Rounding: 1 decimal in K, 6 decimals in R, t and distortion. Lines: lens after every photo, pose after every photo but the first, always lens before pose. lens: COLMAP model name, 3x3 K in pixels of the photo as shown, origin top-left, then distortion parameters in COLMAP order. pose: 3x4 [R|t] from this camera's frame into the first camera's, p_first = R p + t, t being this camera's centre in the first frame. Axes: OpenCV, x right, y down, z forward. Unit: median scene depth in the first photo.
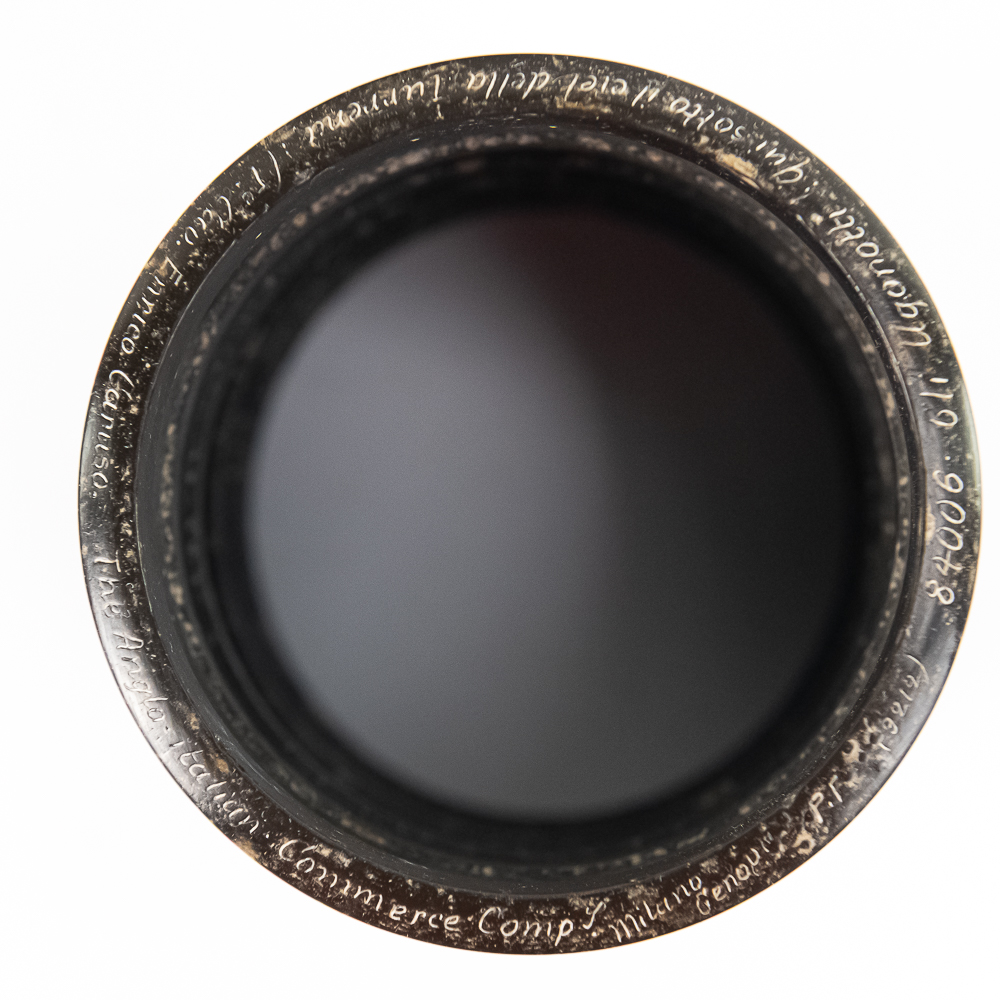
lens RADIAL K [[3673.0, 0, 501.6], [0, 3673.0, 498.7], [0, 0, 1]] dist [0.132243, 0.000000]
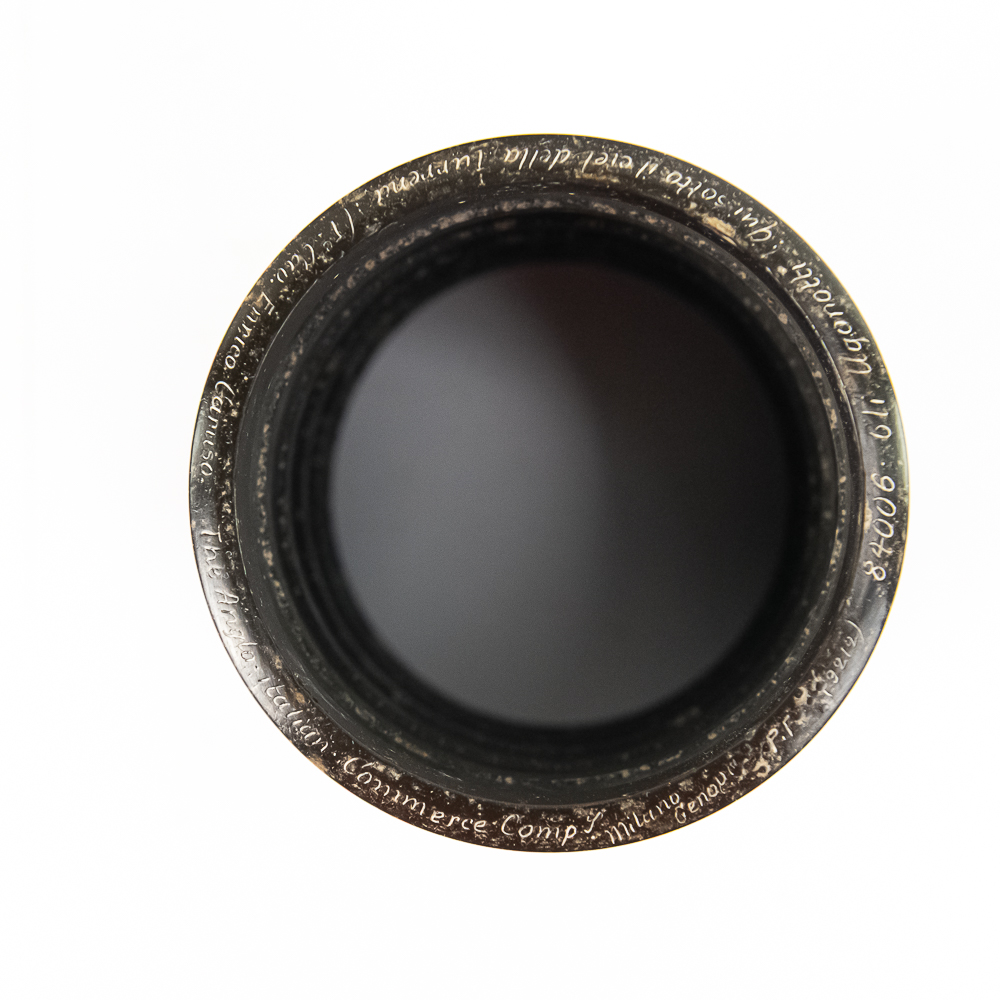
lens RADIAL K [[2451.8, 0, 497.6], [0, 2451.8, 502.5], [0, 0, 1]] dist [0.093866, 0.000000]
pose [[0.999810, 0.018228, -0.006921, -0.003736], [-0.018108, 0.999692, 0.016999, -0.009646], [0.007229, -0.016870, 0.999832, 0.162709]]
